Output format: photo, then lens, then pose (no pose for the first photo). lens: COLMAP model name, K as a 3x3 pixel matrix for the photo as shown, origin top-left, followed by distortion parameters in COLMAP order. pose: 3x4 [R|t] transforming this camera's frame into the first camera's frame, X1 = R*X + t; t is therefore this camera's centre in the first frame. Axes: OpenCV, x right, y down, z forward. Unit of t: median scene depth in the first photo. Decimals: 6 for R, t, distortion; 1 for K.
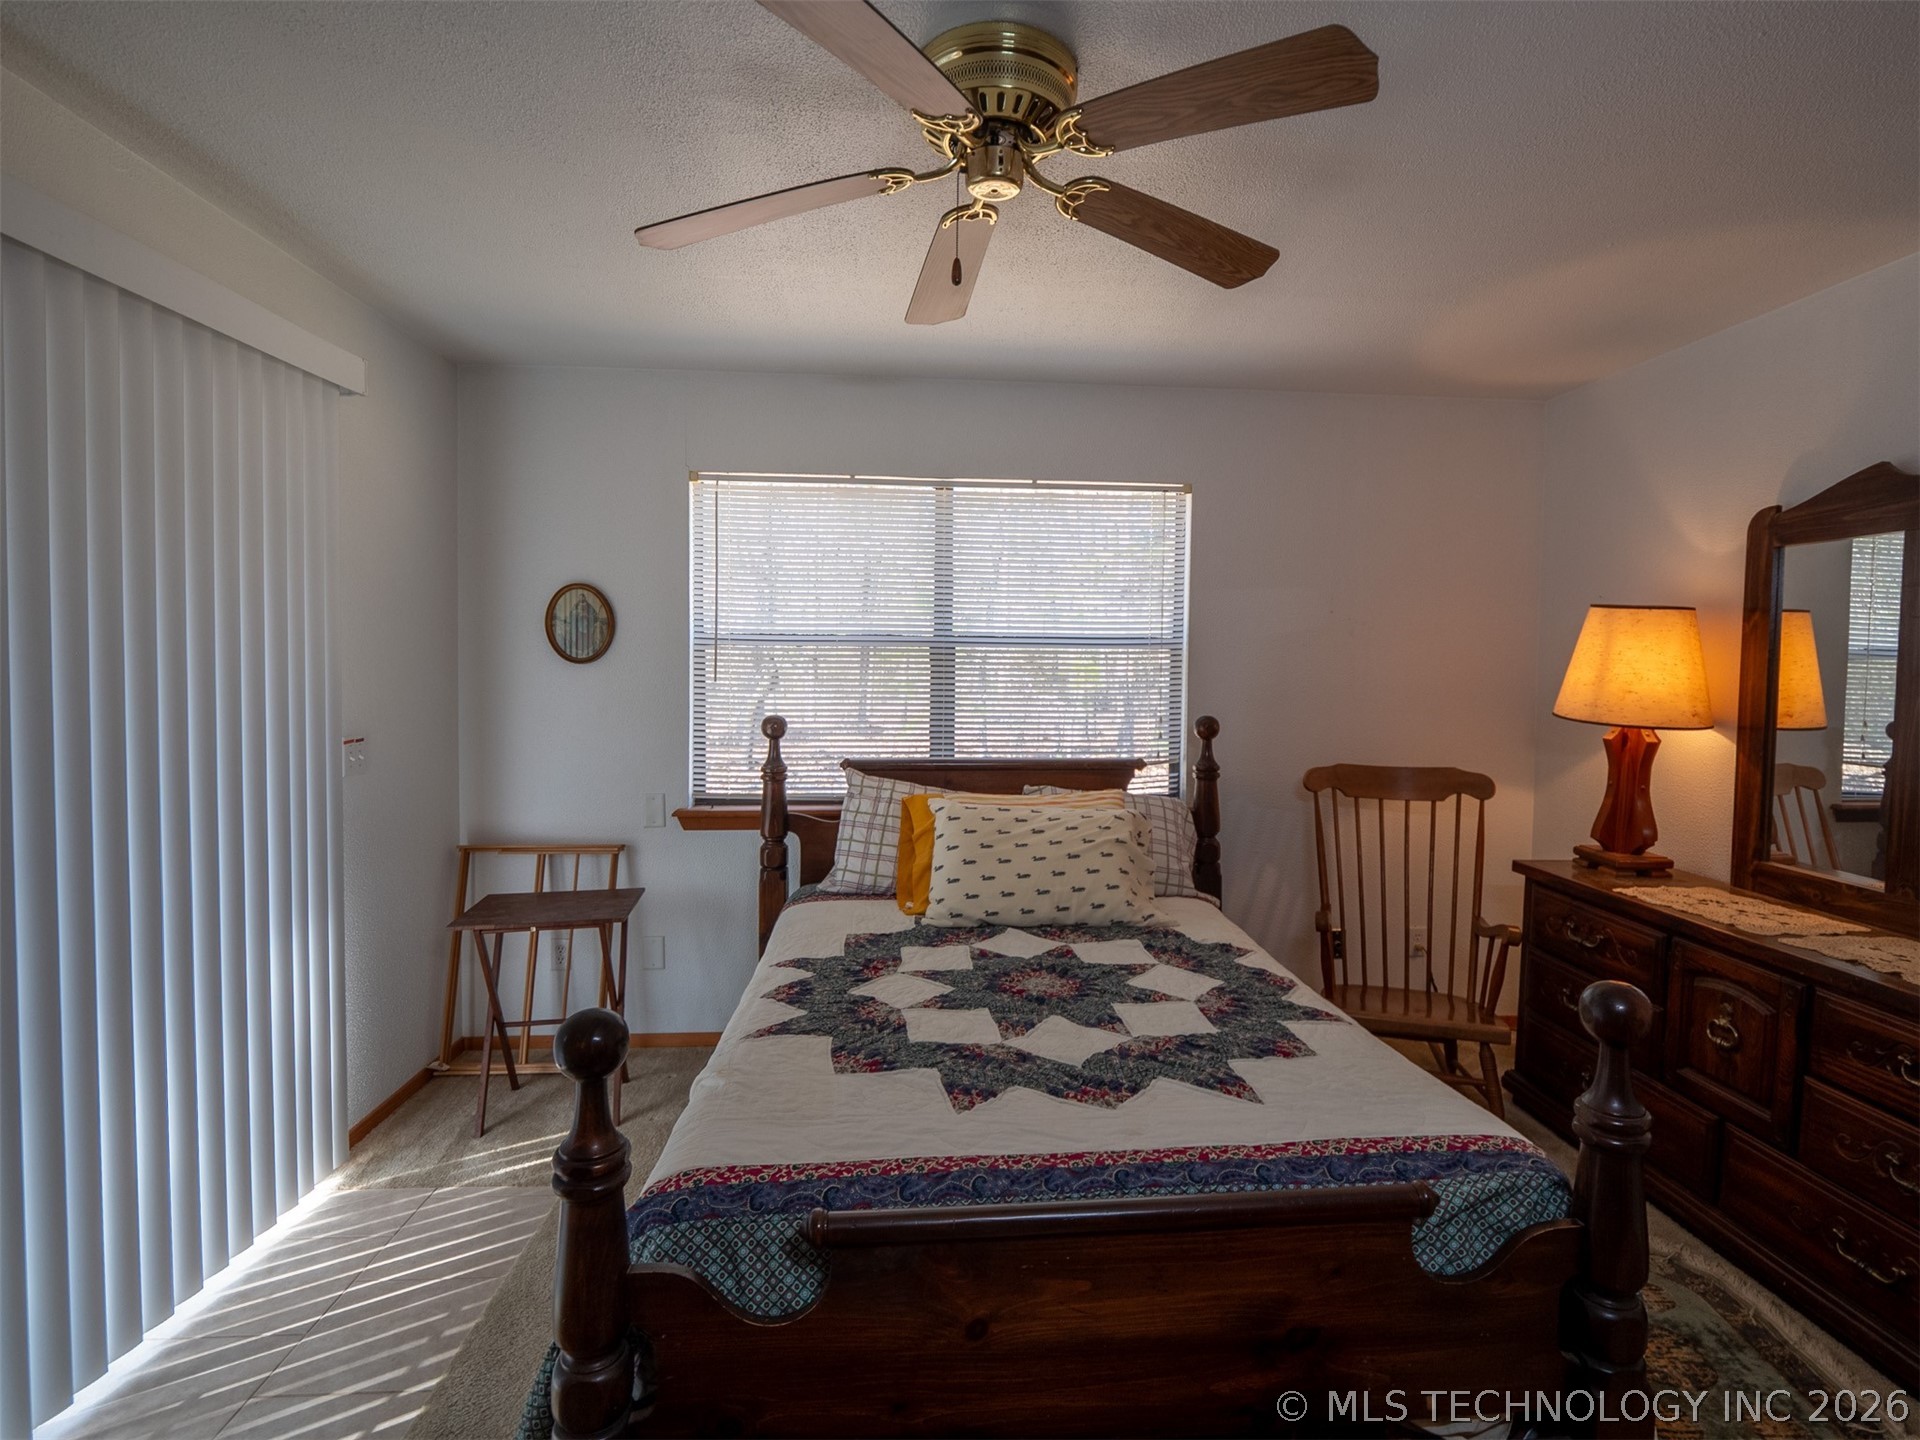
lens RADIAL K [[948.7, 0, 1004.3], [0, 948.7, 703.5], [0, 0, 1]] dist [0.032247, -0.045322]
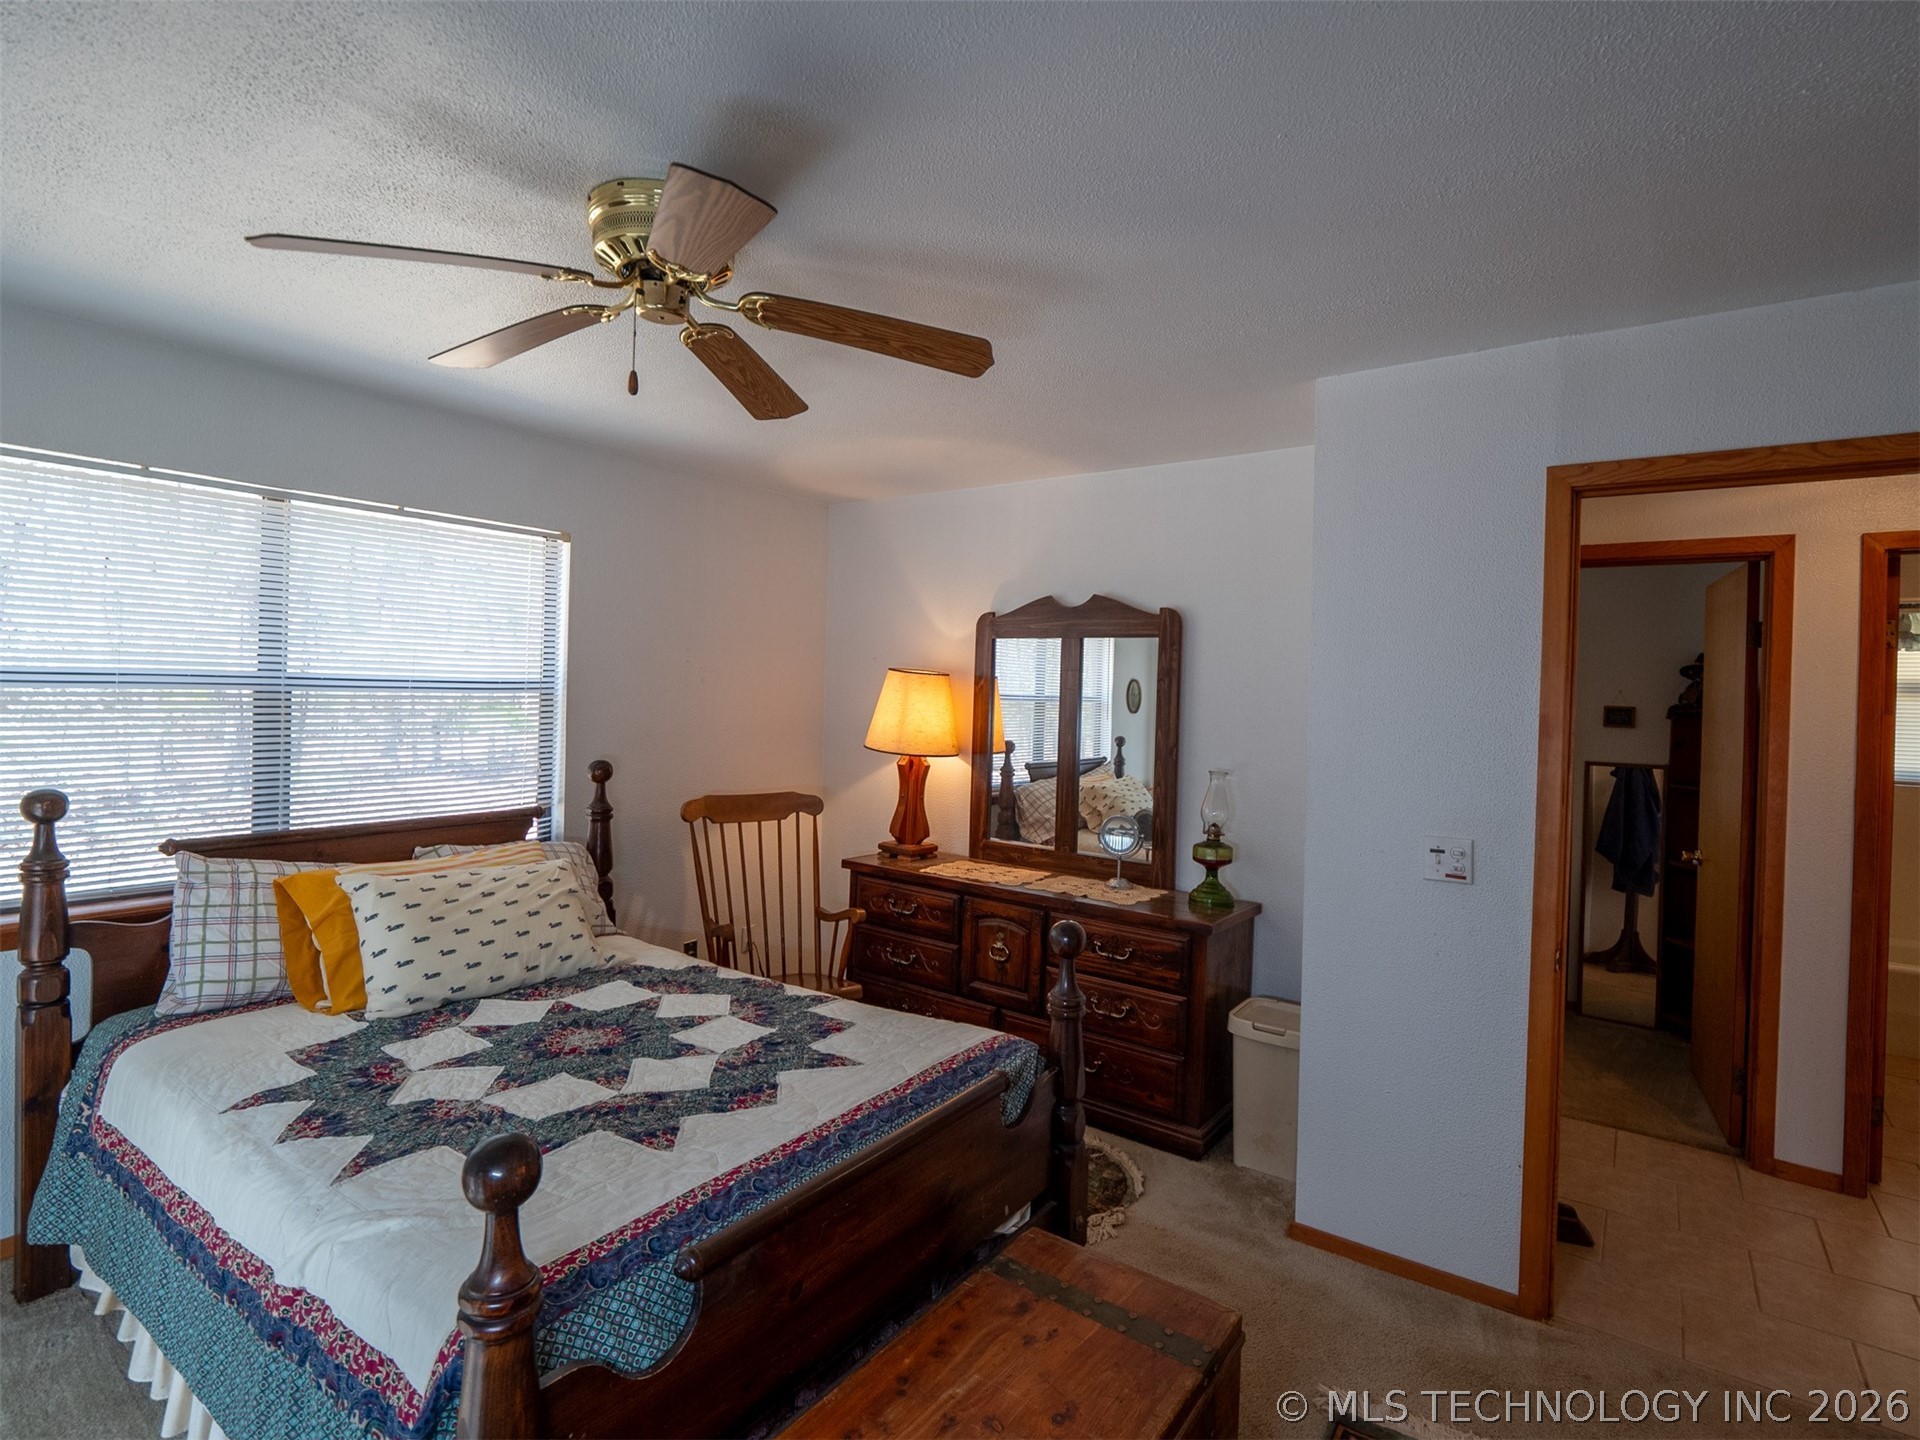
lens RADIAL K [[943.9, 0, 984.7], [0, 943.9, 699.1], [0, 0, 1]] dist [-0.002441, -0.009747]
pose [[0.645686, -0.000415, 0.763603, -0.391925], [0.013044, 0.999860, -0.010486, -0.048090], [-0.763491, 0.016731, 0.645601, 0.003166]]
